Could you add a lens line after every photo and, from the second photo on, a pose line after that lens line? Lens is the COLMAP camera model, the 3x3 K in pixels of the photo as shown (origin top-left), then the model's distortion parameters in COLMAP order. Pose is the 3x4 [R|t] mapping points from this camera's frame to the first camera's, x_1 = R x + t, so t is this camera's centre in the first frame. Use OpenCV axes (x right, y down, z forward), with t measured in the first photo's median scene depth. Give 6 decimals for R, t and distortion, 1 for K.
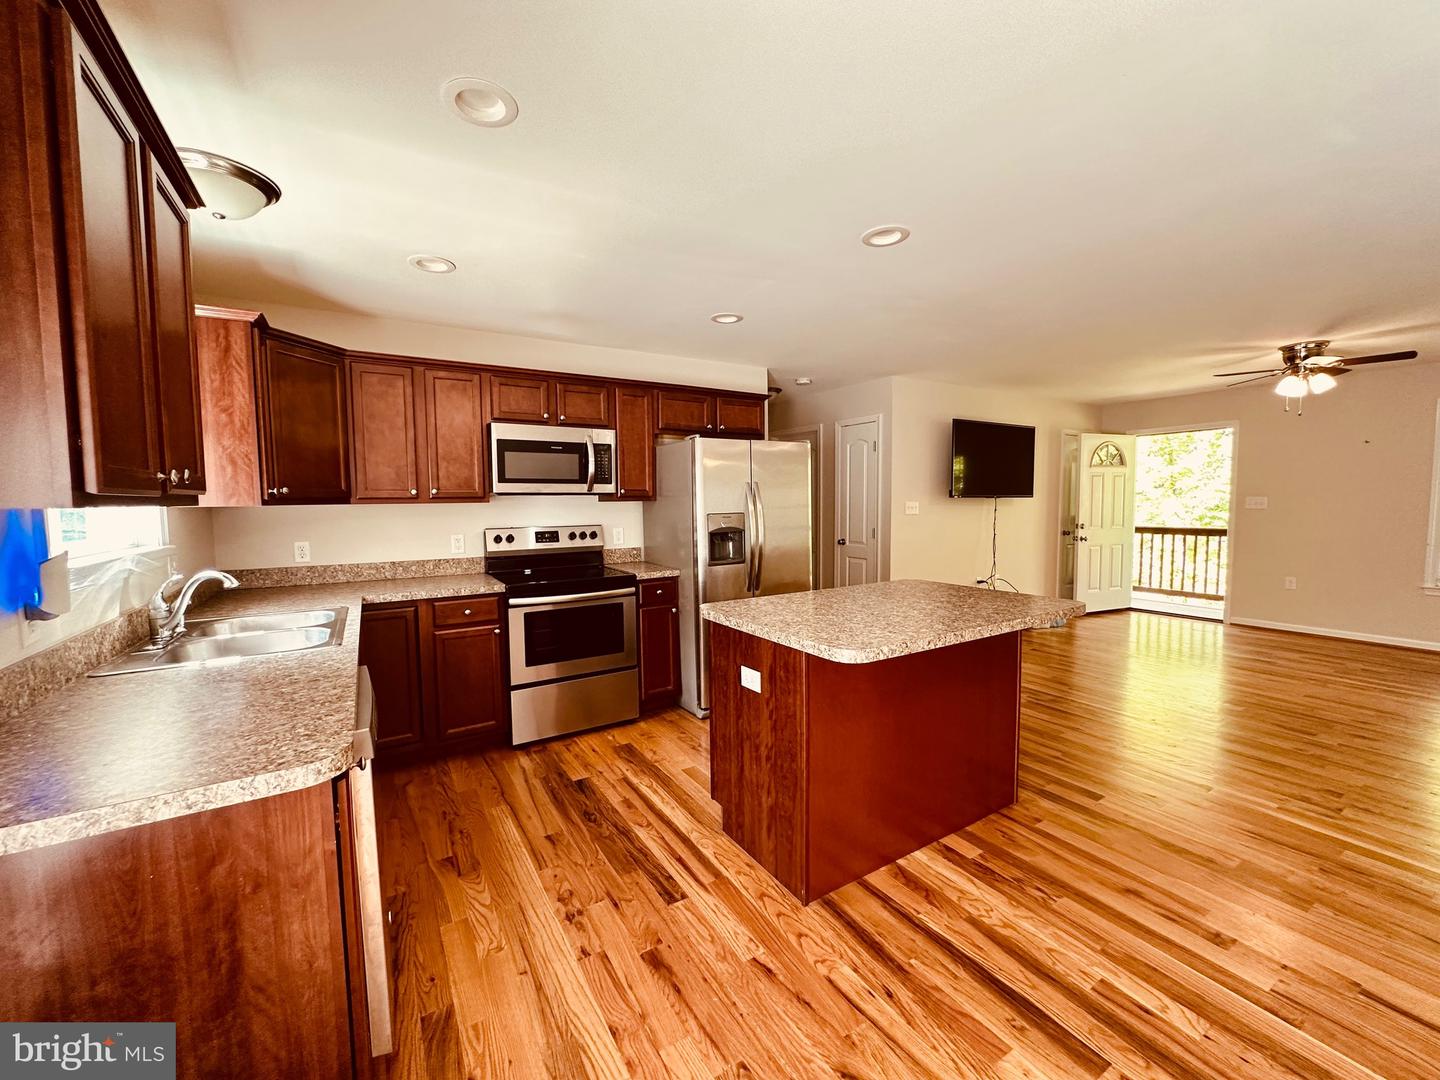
lens RADIAL K [[577.6, 0, 720.6], [0, 577.6, 537.5], [0, 0, 1]] dist [-0.001668, 0.000721]
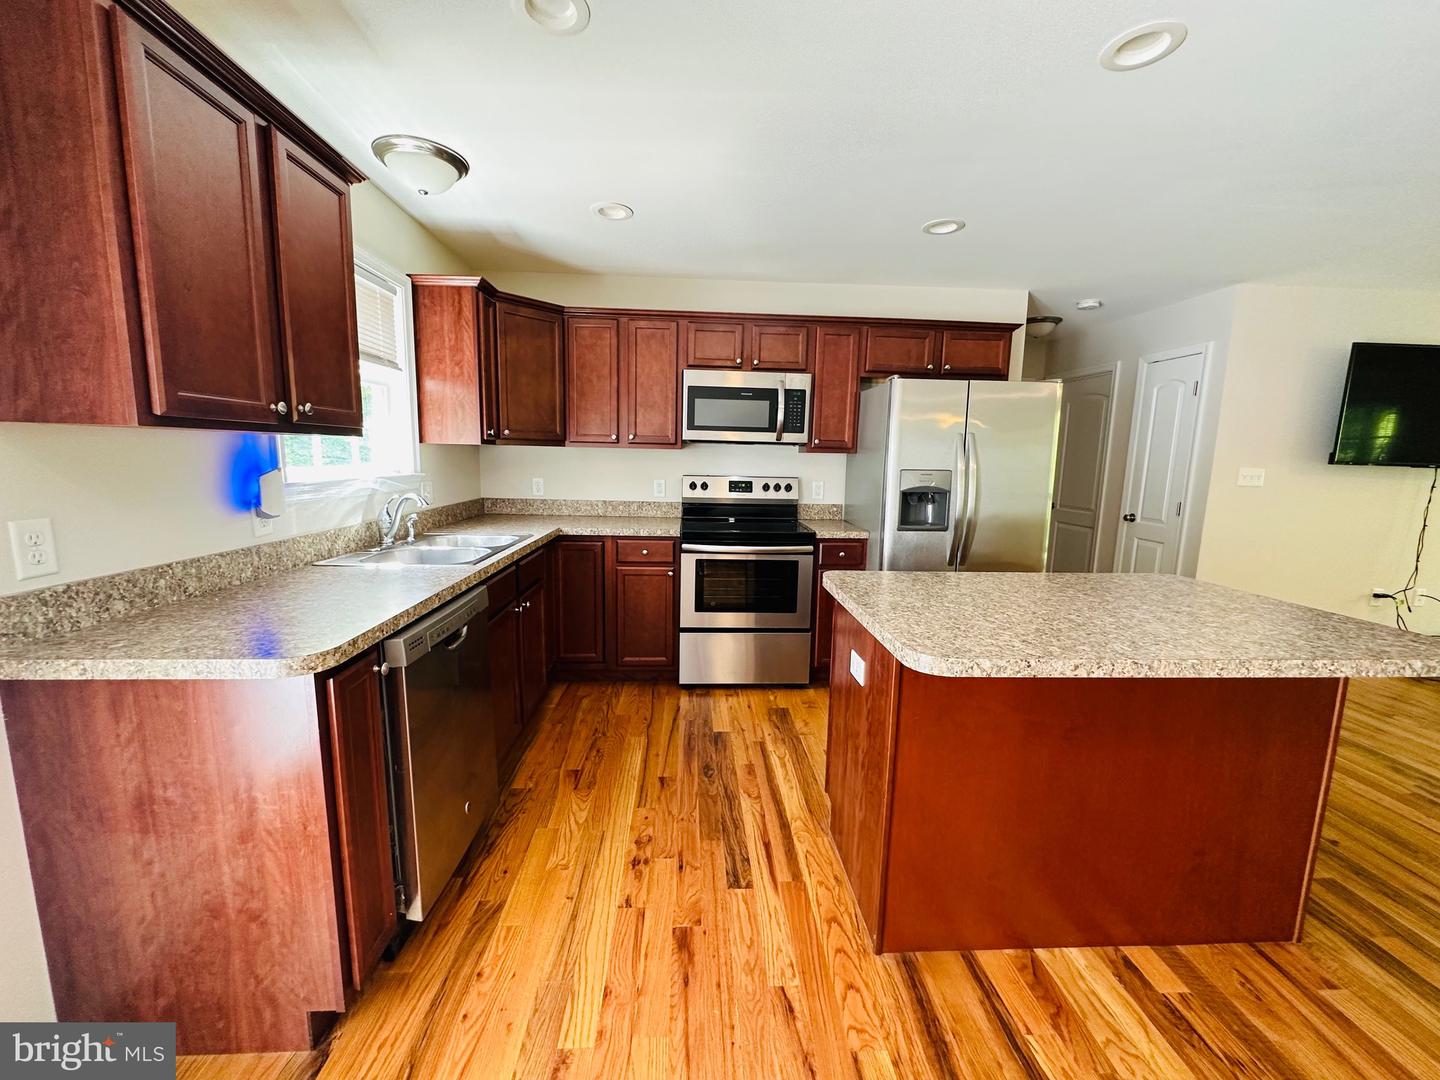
lens RADIAL K [[577.6, 0, 724.1], [0, 577.6, 536.4], [0, 0, 1]] dist [-0.001668, 0.000721]
pose [[0.877815, 0.096123, -0.469257, 0.206287], [-0.062732, 0.994290, 0.086321, 0.000353], [0.474875, -0.046336, 0.878833, 0.157632]]
